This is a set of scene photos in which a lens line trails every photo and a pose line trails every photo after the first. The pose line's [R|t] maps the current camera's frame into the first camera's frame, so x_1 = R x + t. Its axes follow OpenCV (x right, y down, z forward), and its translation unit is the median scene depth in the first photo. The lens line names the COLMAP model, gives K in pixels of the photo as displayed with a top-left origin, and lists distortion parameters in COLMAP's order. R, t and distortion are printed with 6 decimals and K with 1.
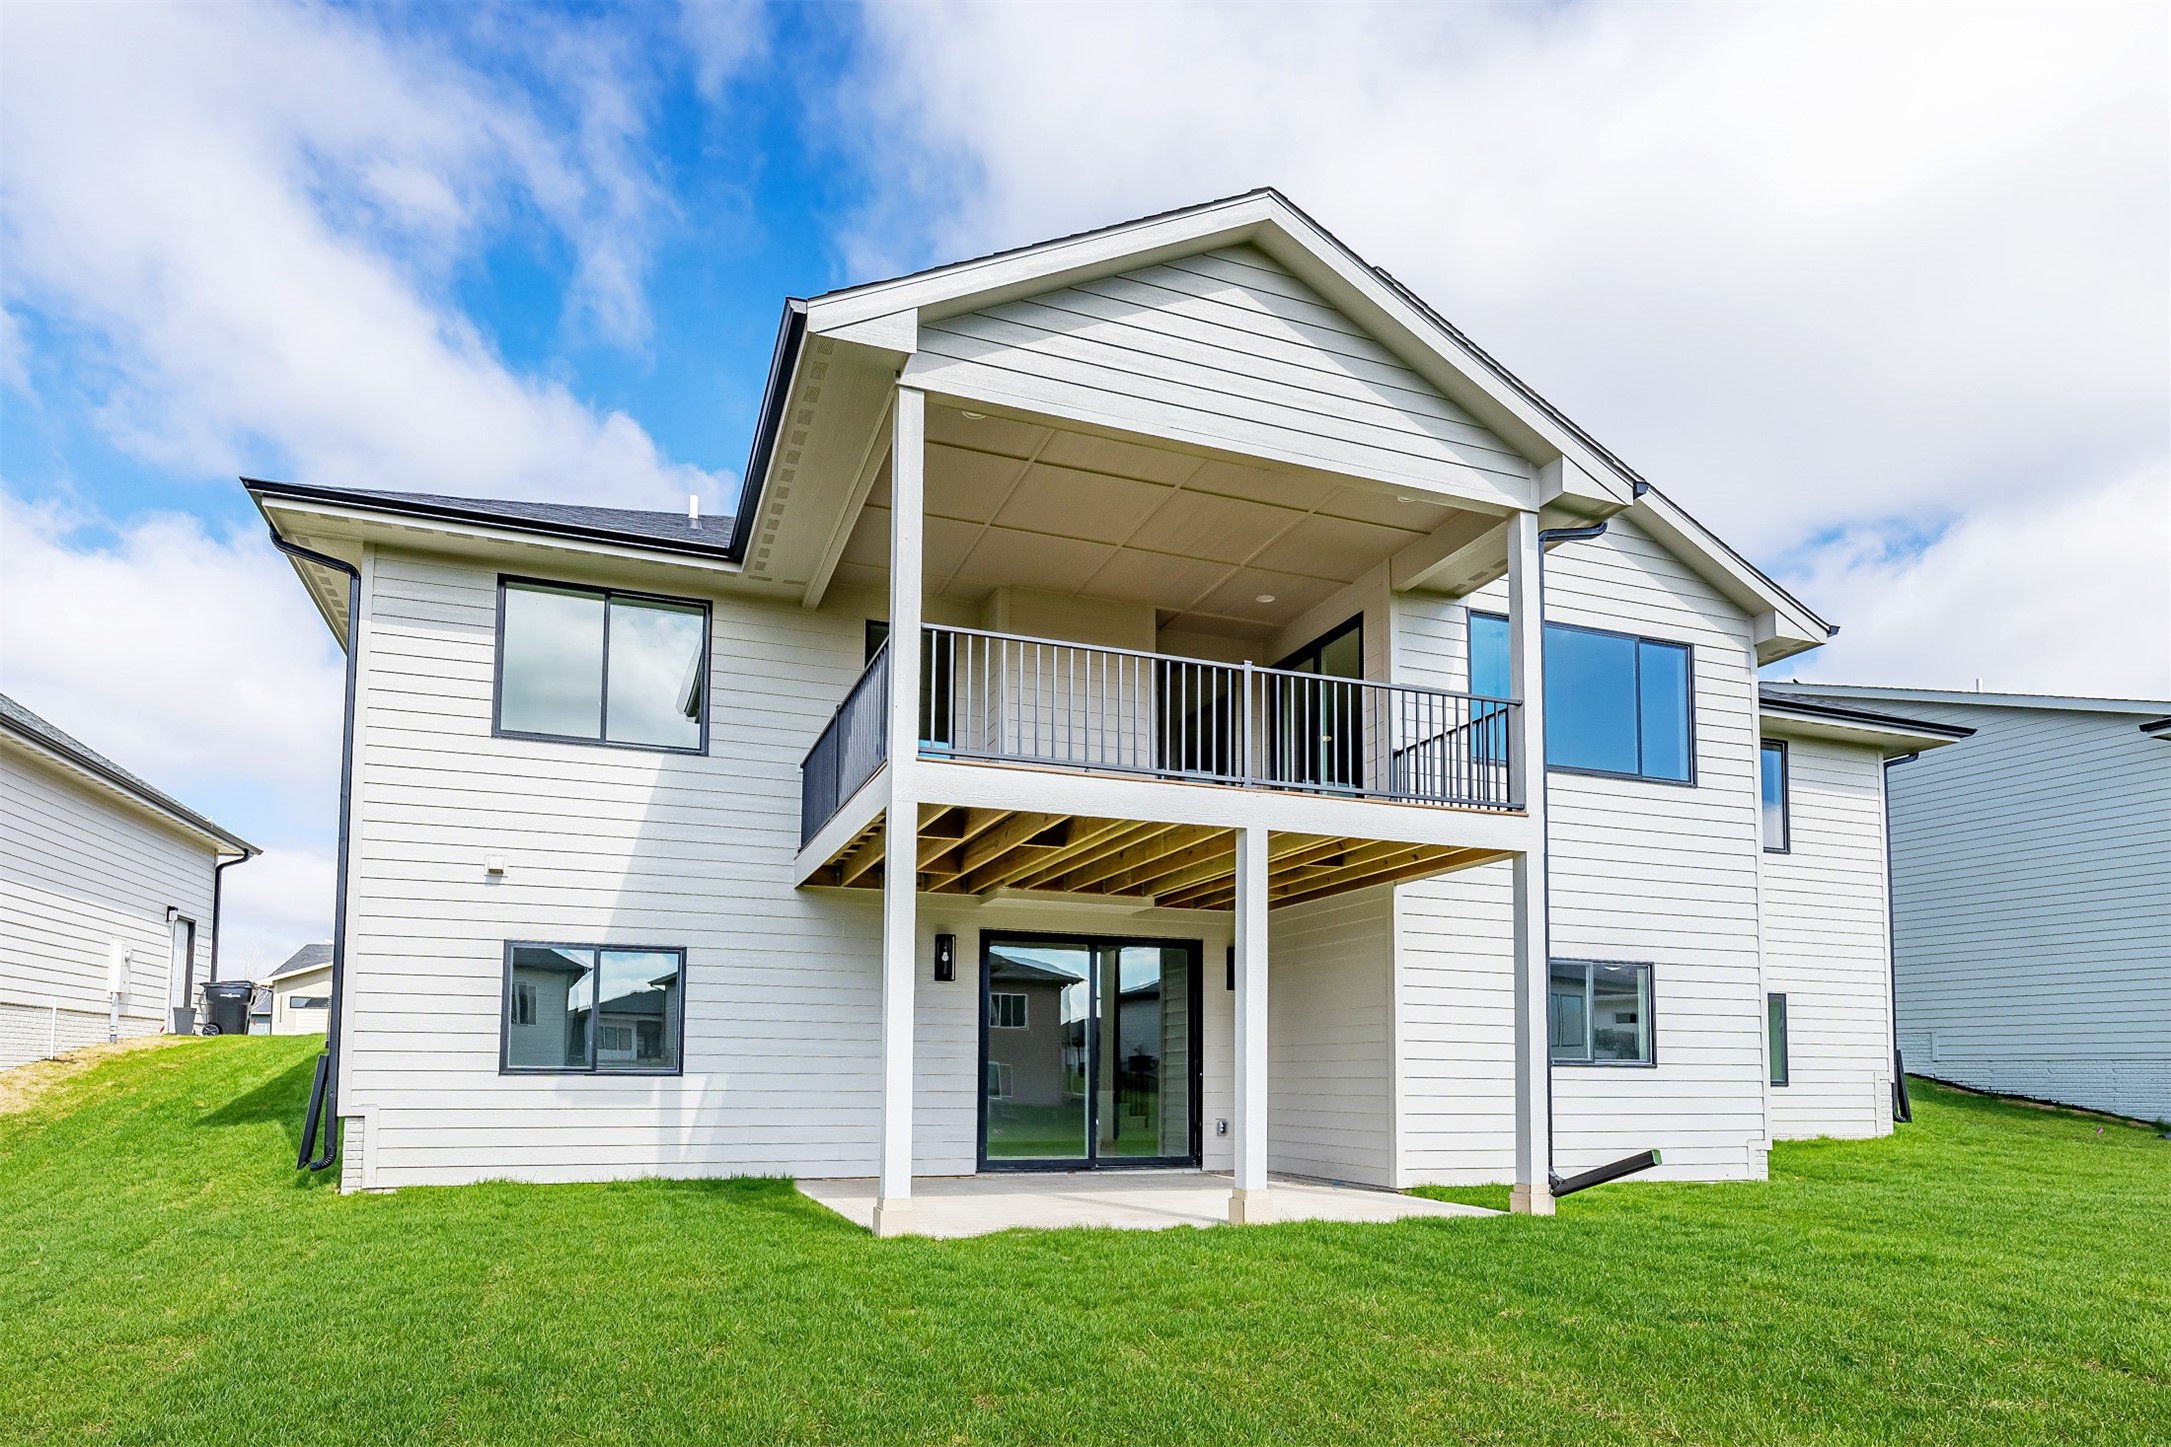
lens RADIAL K [[1196.4, 0, 1087.8], [0, 1196.4, 721.7], [0, 0, 1]] dist [0.003059, 0.001654]
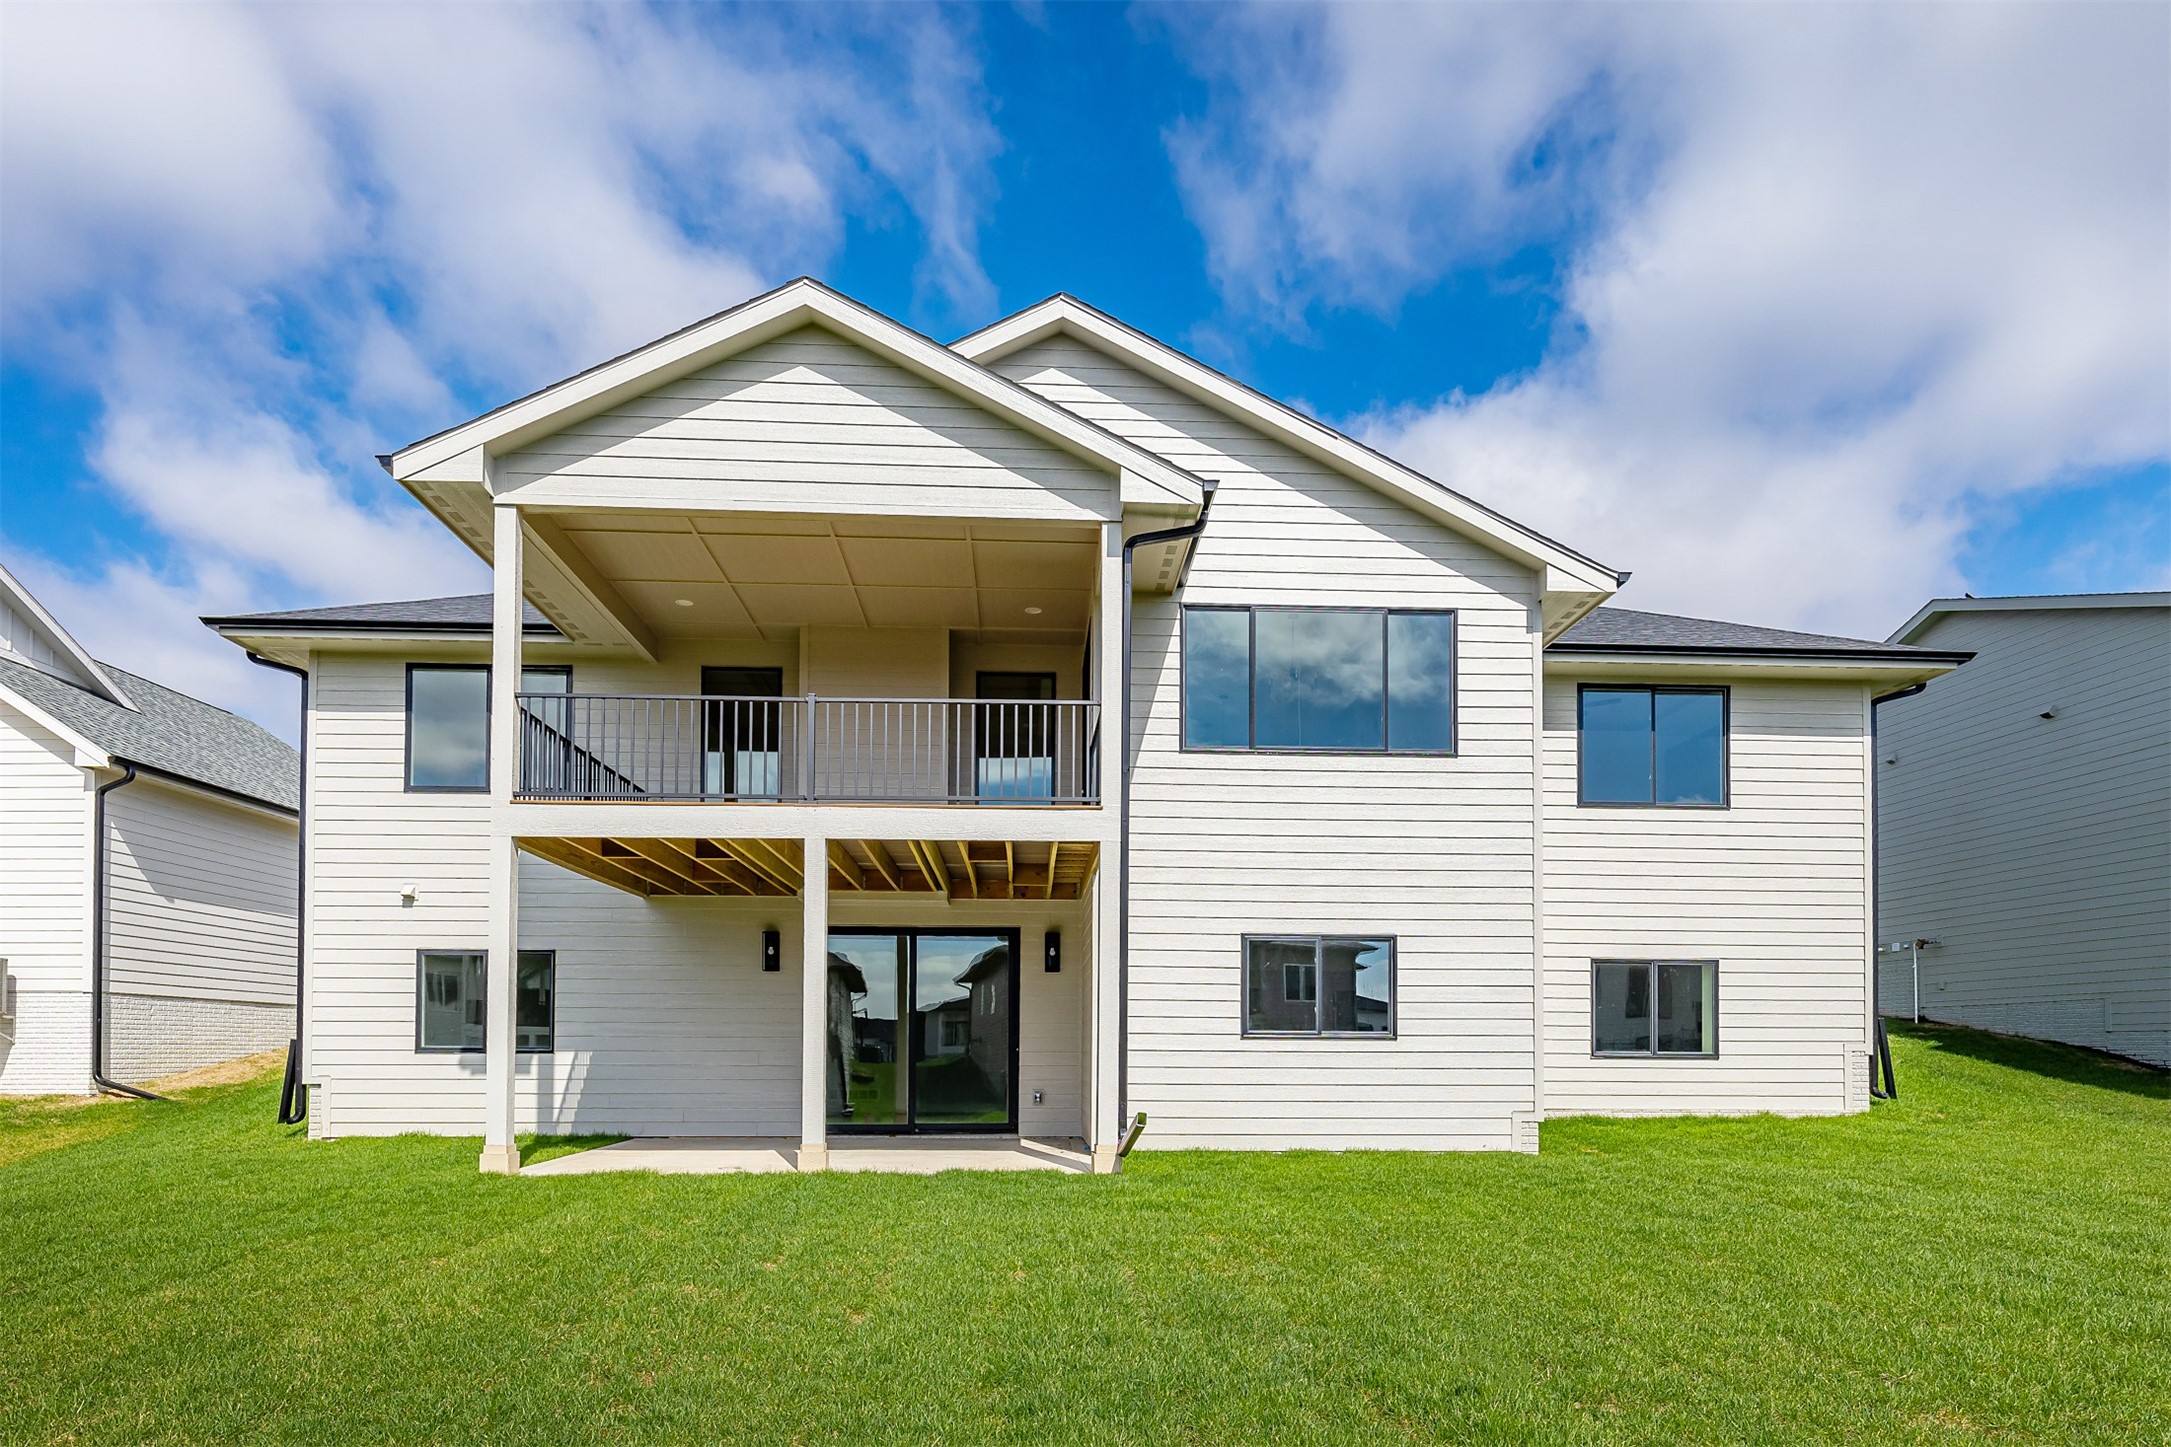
lens RADIAL K [[1196.4, 0, 1073.1], [0, 1196.4, 728.0], [0, 0, 1]] dist [0.003059, 0.001654]
pose [[0.957122, -0.081899, -0.277866, 0.546964], [0.086726, 0.996219, 0.005106, -0.000299], [0.276397, -0.028986, 0.960606, -0.036027]]
